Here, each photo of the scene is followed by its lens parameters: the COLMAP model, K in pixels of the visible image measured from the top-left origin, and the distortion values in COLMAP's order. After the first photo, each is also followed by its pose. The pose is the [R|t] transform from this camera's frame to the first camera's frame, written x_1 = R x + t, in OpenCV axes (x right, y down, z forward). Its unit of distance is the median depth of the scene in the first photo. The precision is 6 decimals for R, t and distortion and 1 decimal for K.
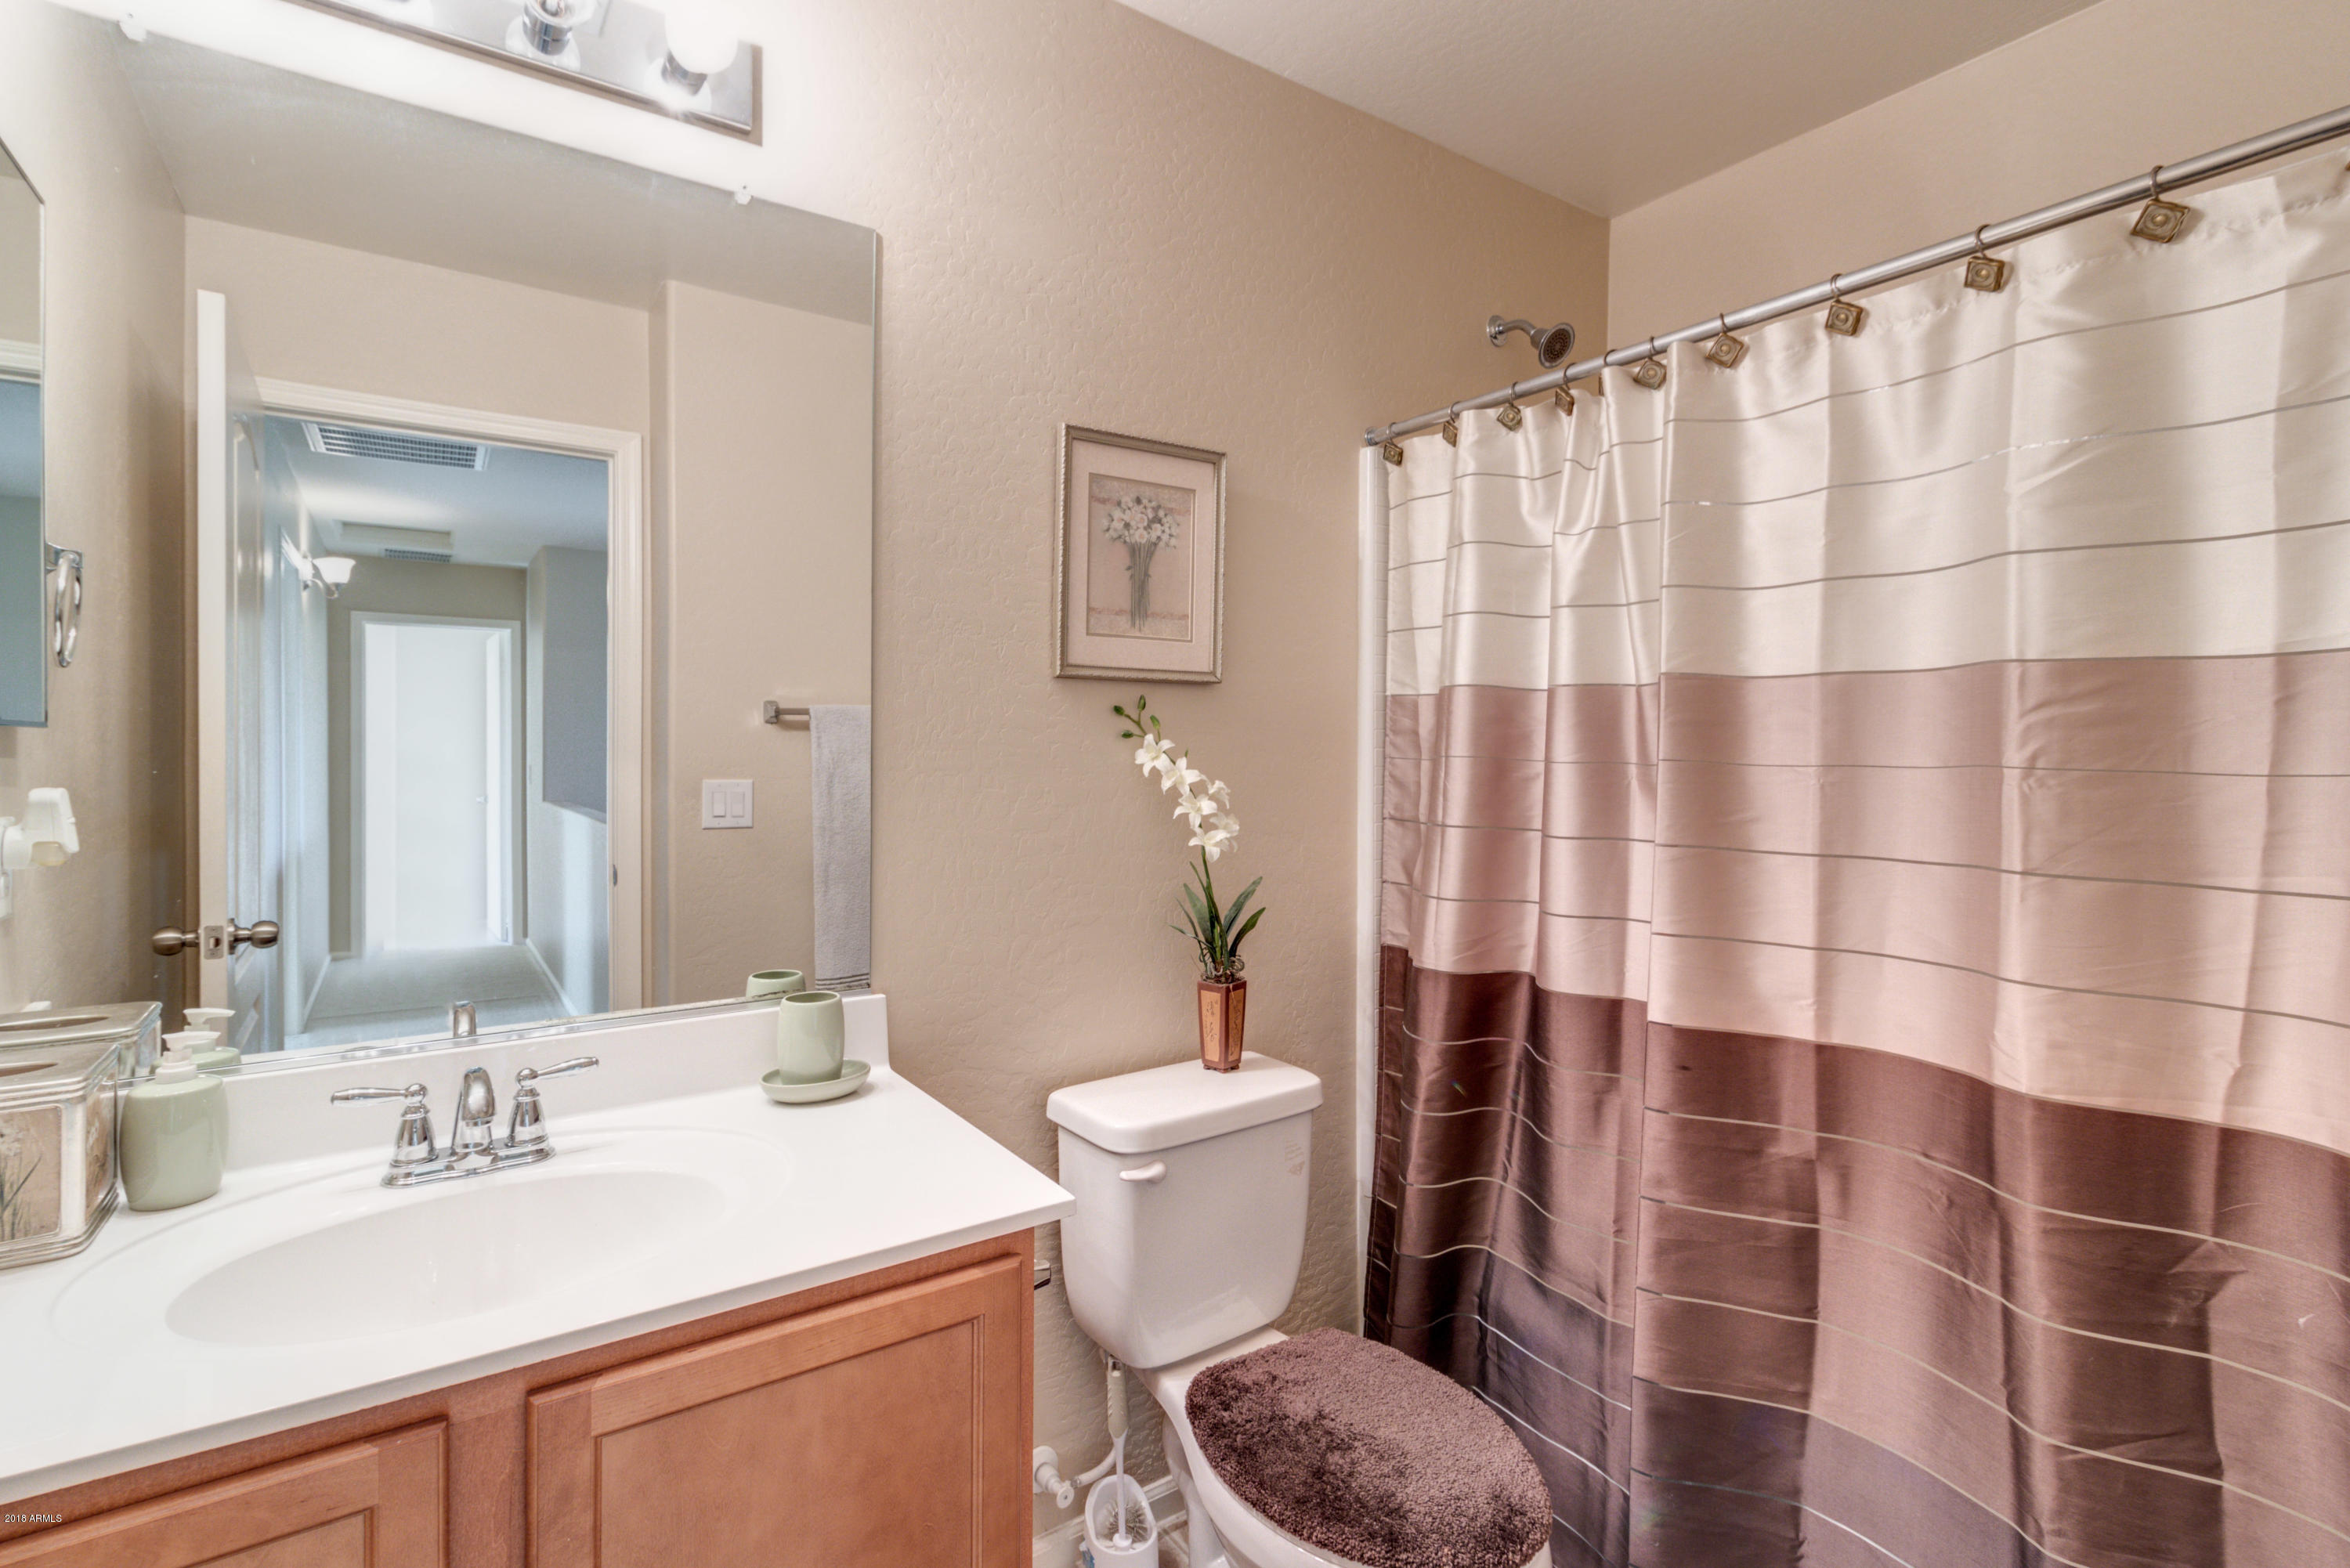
lens RADIAL K [[1097.3, 0, 1159.4], [0, 1097.3, 776.0], [0, 0, 1]] dist [0.001585, 0.000919]
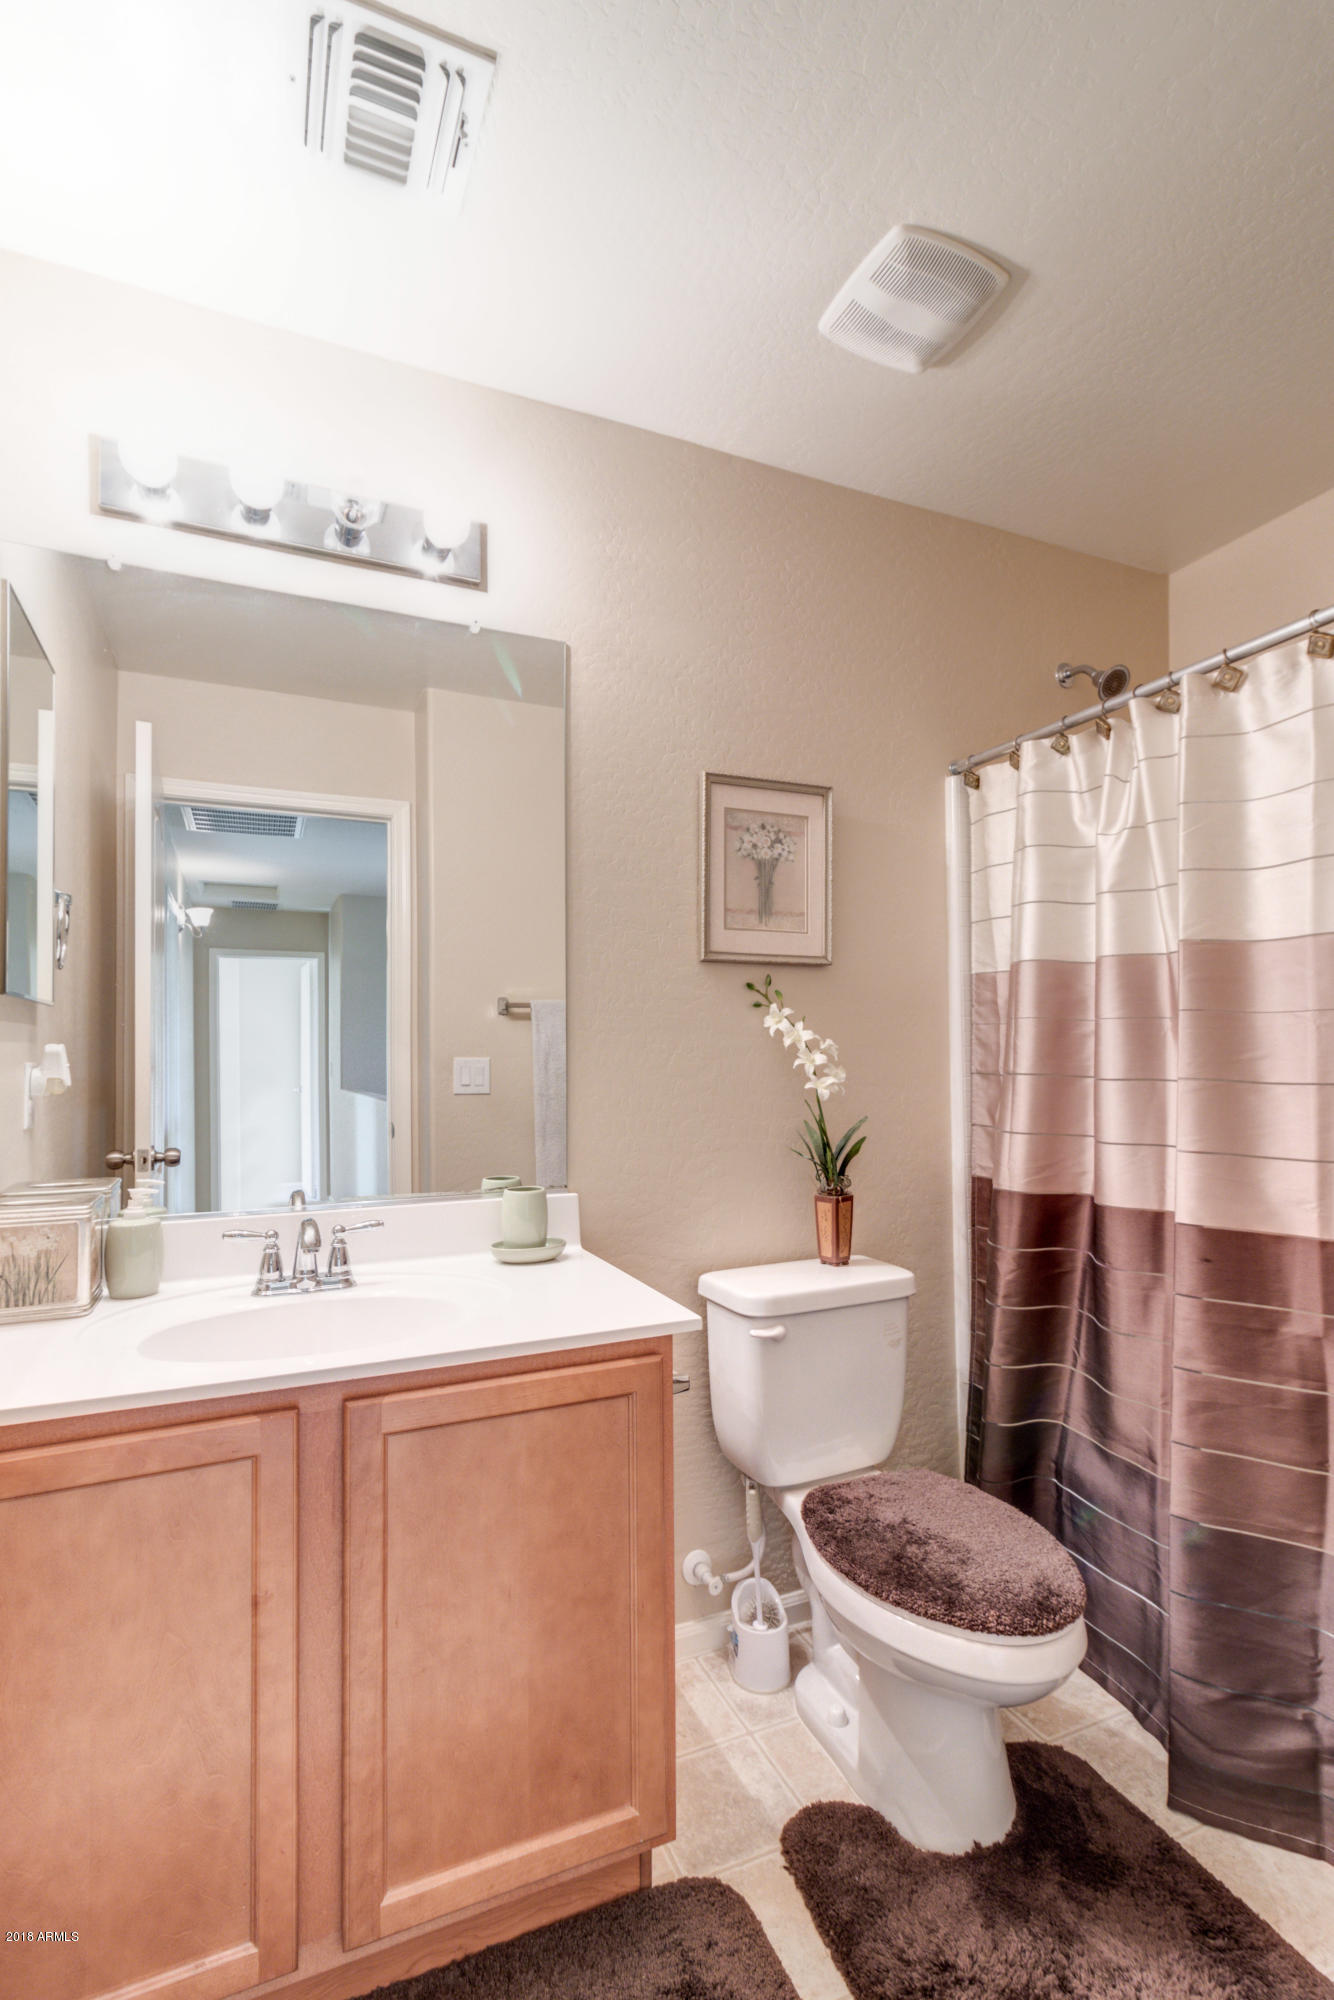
lens RADIAL K [[934.0, 0, 669.4], [0, 934.0, 1063.6], [0, 0, 1]] dist [0.001585, 0.000919]
pose [[0.985318, -0.010352, -0.170416, 0.059308], [0.007854, 0.999852, -0.015325, 0.051117], [0.170550, 0.013761, 0.985253, -0.123839]]
